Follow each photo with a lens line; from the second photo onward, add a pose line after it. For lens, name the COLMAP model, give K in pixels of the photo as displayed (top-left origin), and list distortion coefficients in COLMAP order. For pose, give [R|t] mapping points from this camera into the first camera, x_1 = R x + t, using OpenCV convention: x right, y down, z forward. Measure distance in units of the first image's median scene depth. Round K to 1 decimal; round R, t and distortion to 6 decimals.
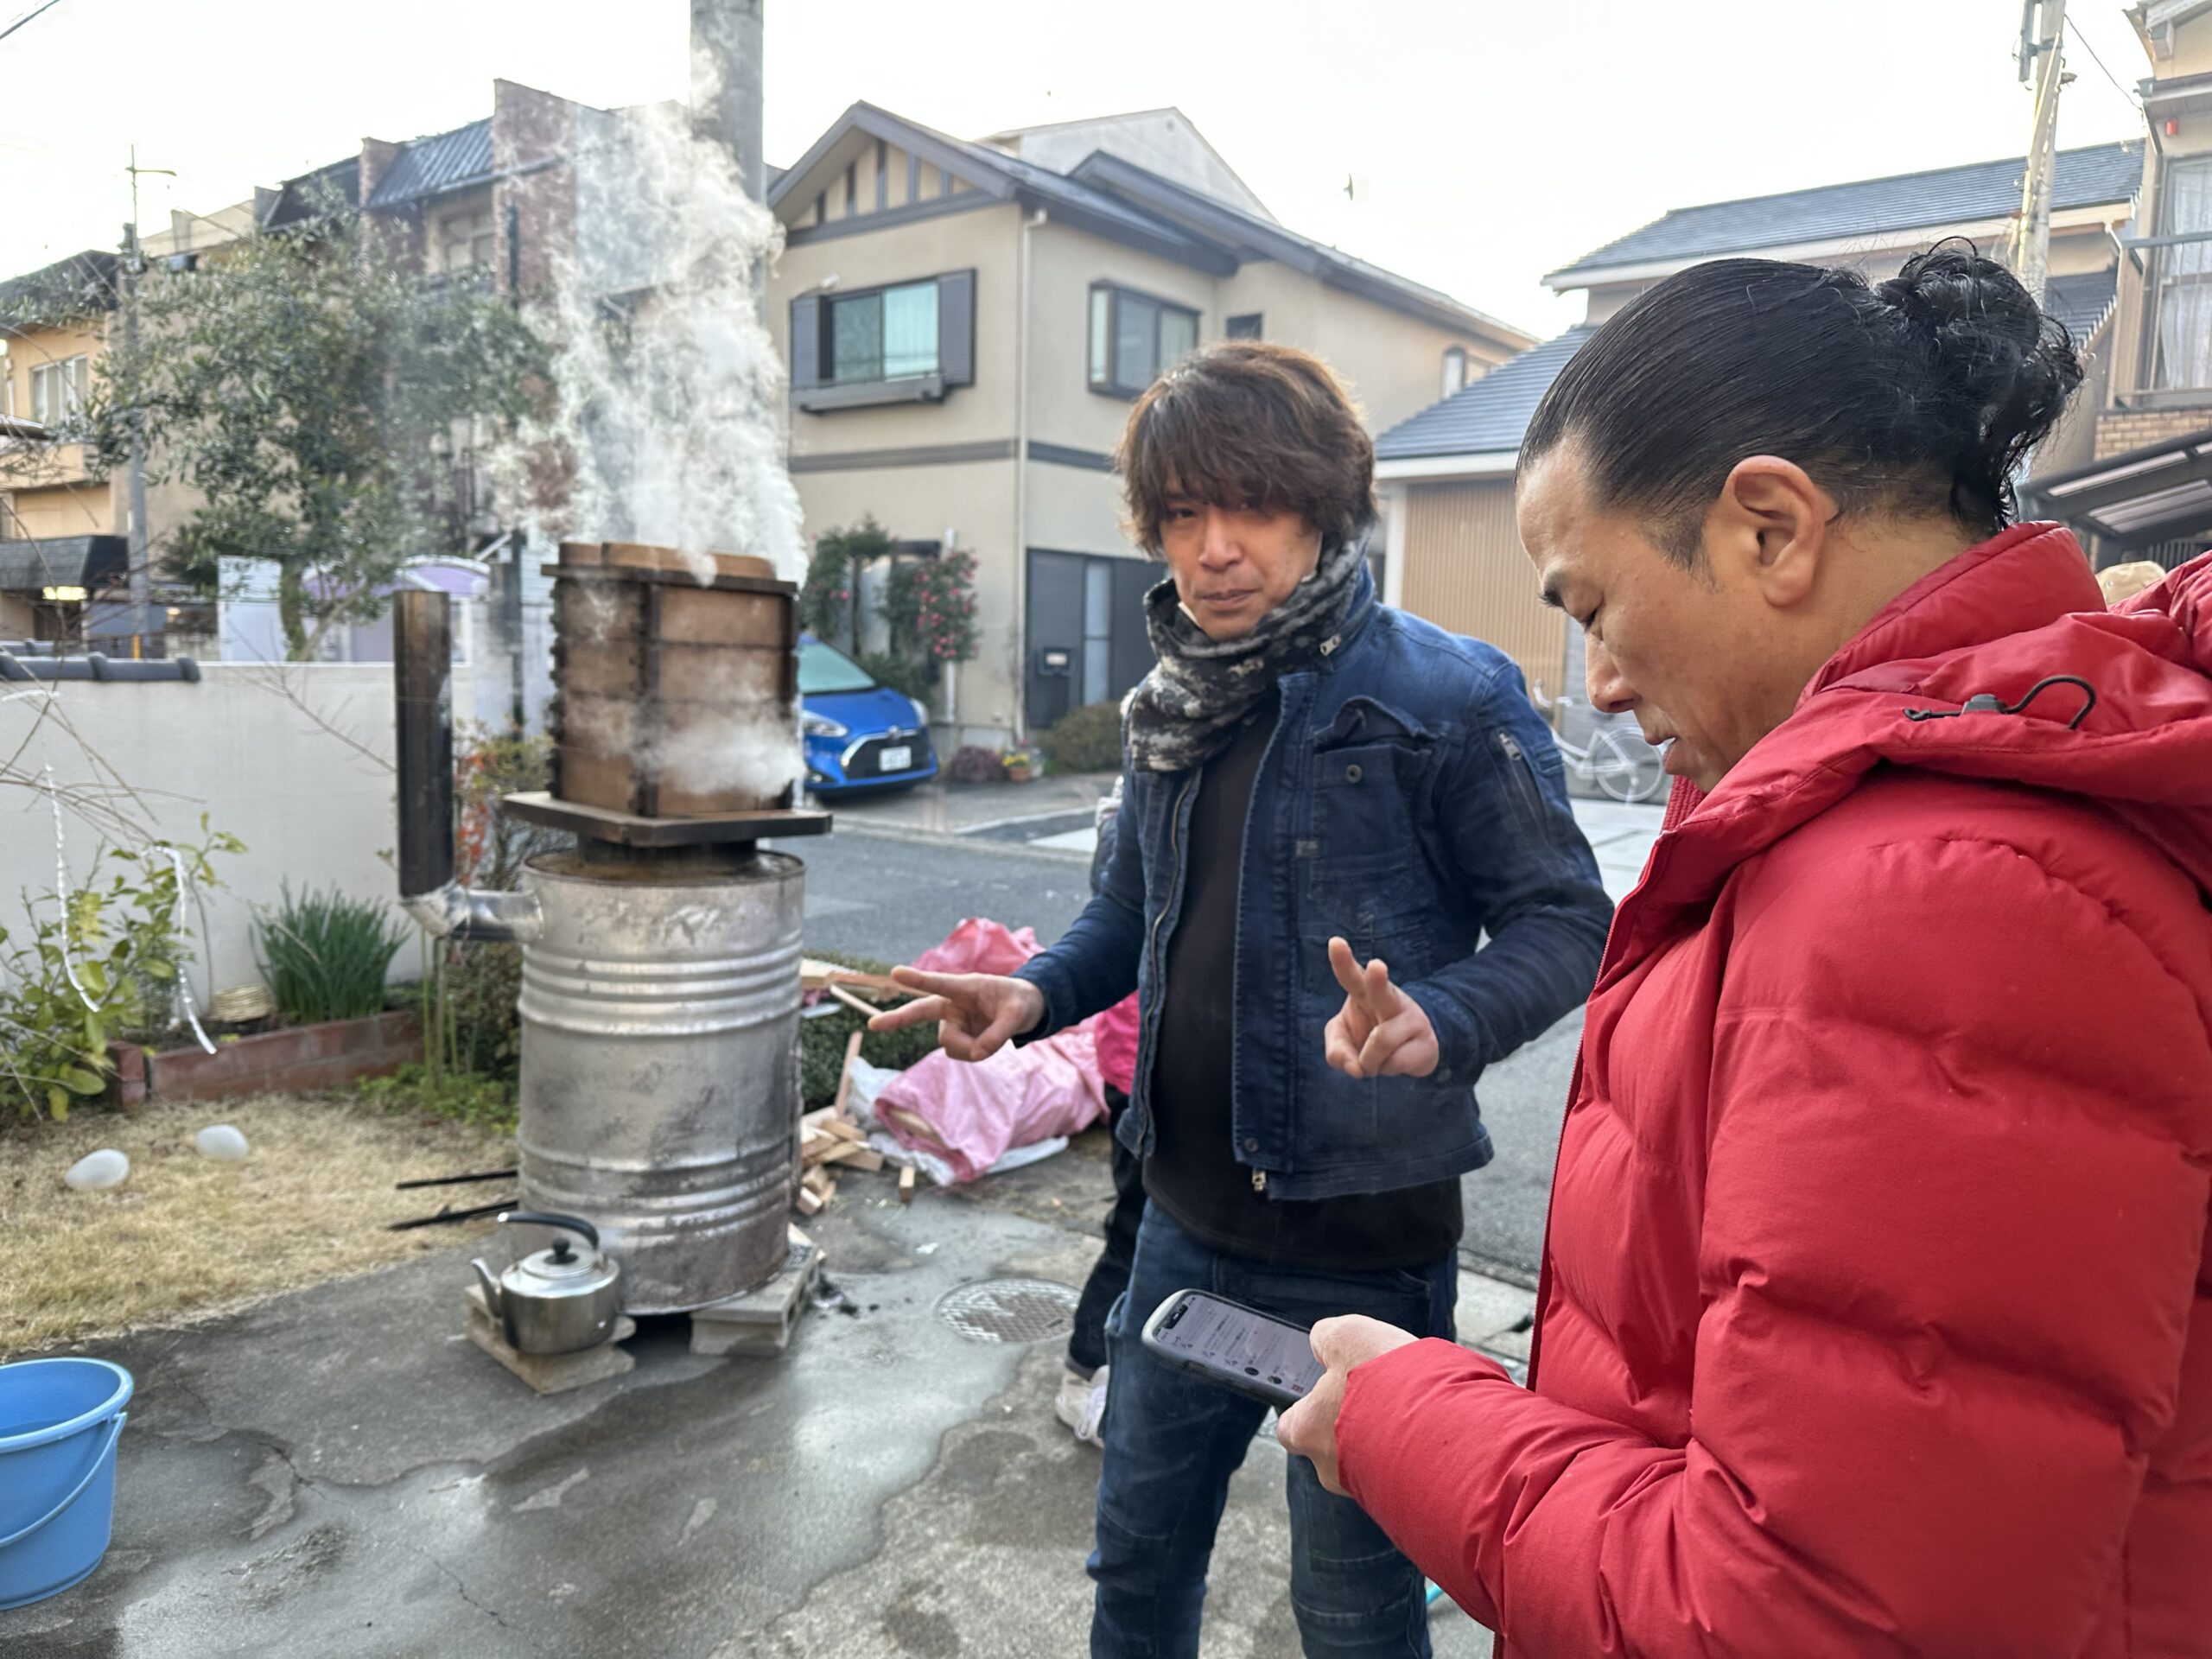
lens RADIAL K [[1567.4, 0, 1106.0], [0, 1567.4, 829.5], [0, 0, 1]] dist [0.088410, -0.001490]
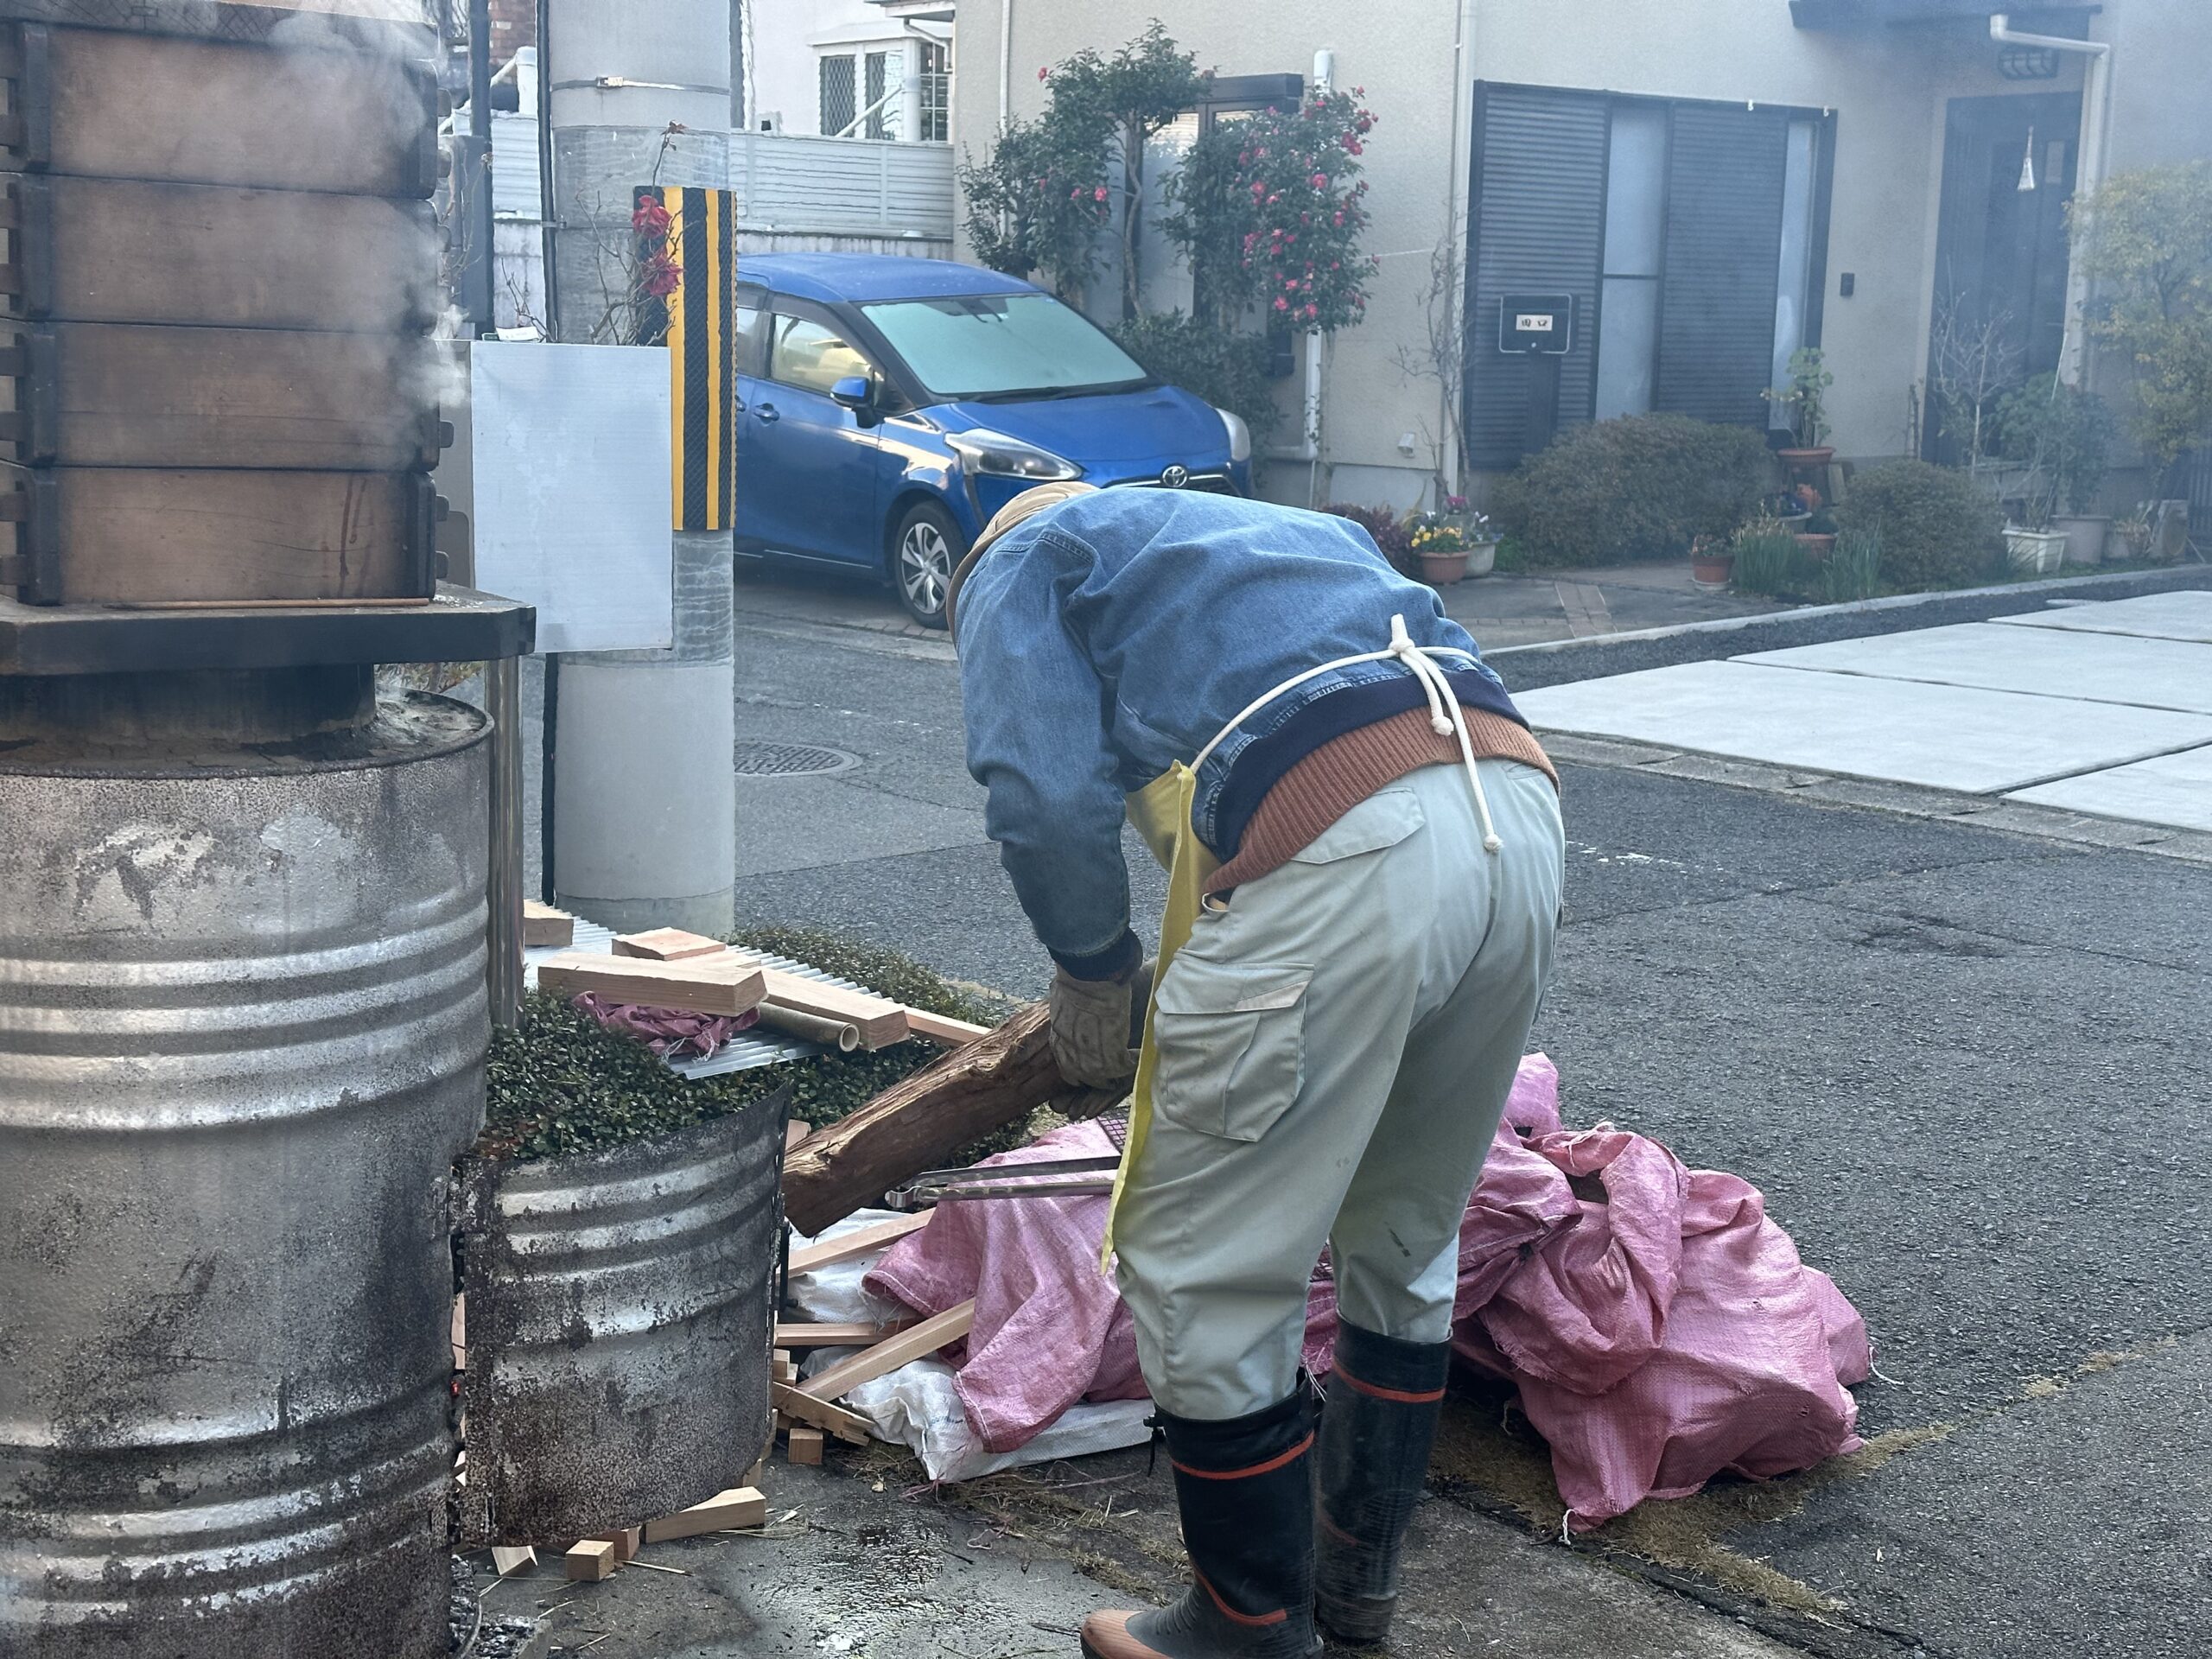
lens RADIAL K [[3028.9, 0, 1106.0], [0, 3028.9, 829.5], [0, 0, 1]] dist [0.239556, -0.500126]
pose [[0.977884, 0.030758, -0.206872, 0.143789], [-0.021006, 0.998569, 0.049175, 0.004716], [0.208089, -0.043742, 0.977131, 0.252360]]
